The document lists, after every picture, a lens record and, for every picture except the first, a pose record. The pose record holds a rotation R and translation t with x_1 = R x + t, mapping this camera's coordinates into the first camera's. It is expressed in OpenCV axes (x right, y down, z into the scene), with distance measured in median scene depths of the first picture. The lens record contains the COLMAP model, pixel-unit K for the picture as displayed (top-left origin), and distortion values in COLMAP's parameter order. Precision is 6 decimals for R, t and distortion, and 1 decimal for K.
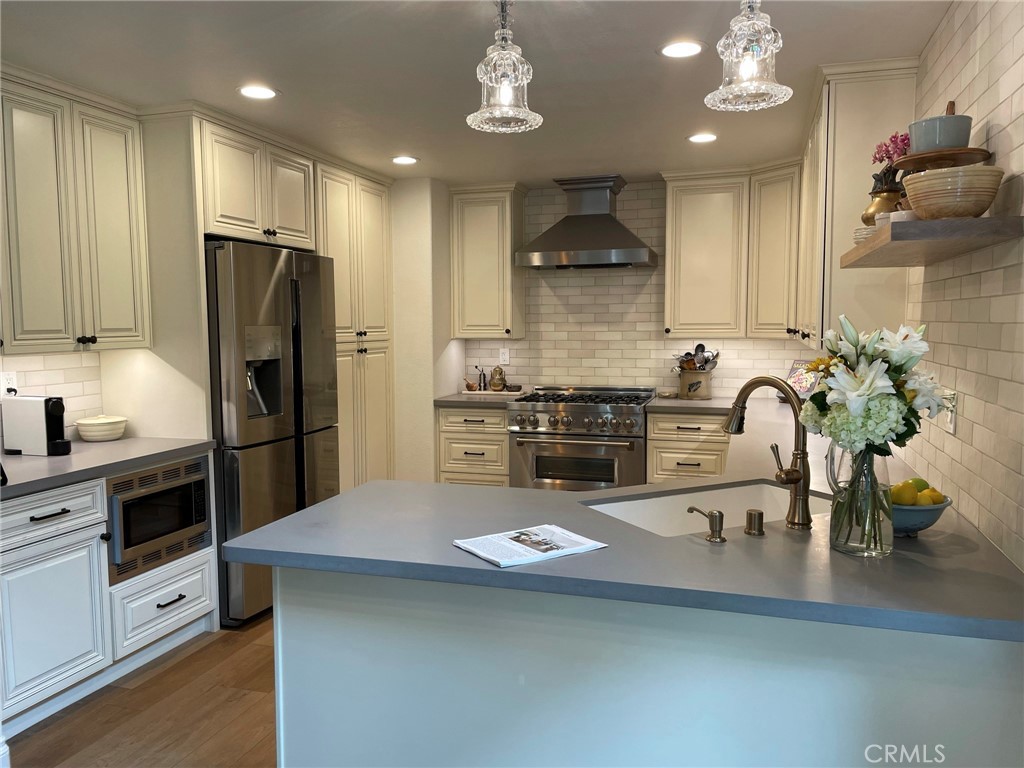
lens RADIAL K [[770.7, 0, 511.4], [0, 770.7, 383.2], [0, 0, 1]] dist [0.060882, -0.070033]
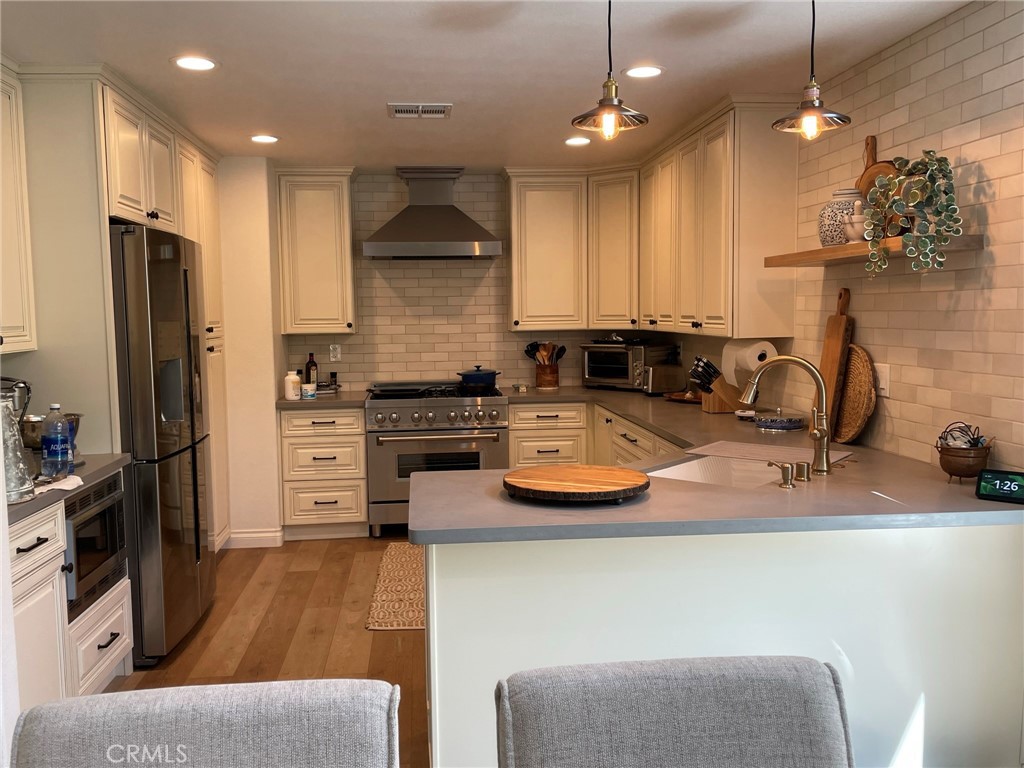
lens RADIAL K [[864.2, 0, 506.7], [0, 864.2, 375.8], [0, 0, 1]] dist [0.033148, -0.037192]
pose [[0.921308, -0.035399, 0.387219, -0.240703], [0.039014, 0.999238, -0.001477, 0.002885], [-0.386872, 0.016467, 0.921986, -0.040522]]
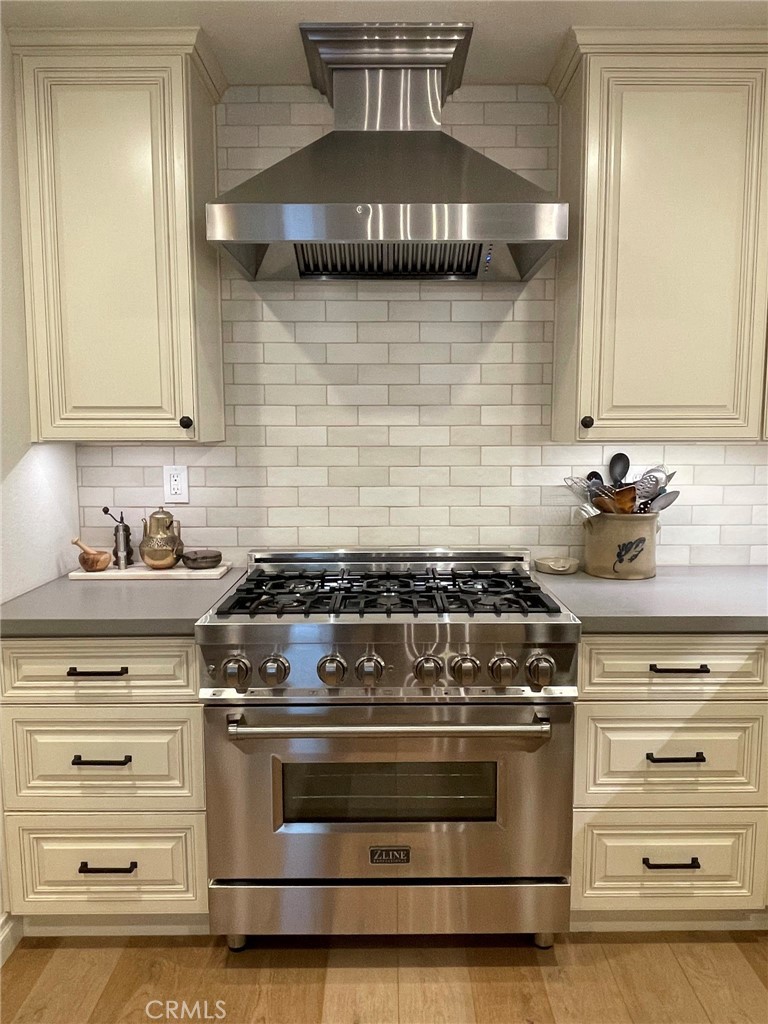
lens RADIAL K [[726.6, 0, 393.4], [0, 726.6, 506.6], [0, 0, 1]] dist [0.005281, -0.003601]
pose [[0.952894, -0.027336, 0.302070, -0.017334], [0.018690, 0.999330, 0.031475, -0.035060], [-0.302728, -0.024347, 0.952766, 0.625024]]
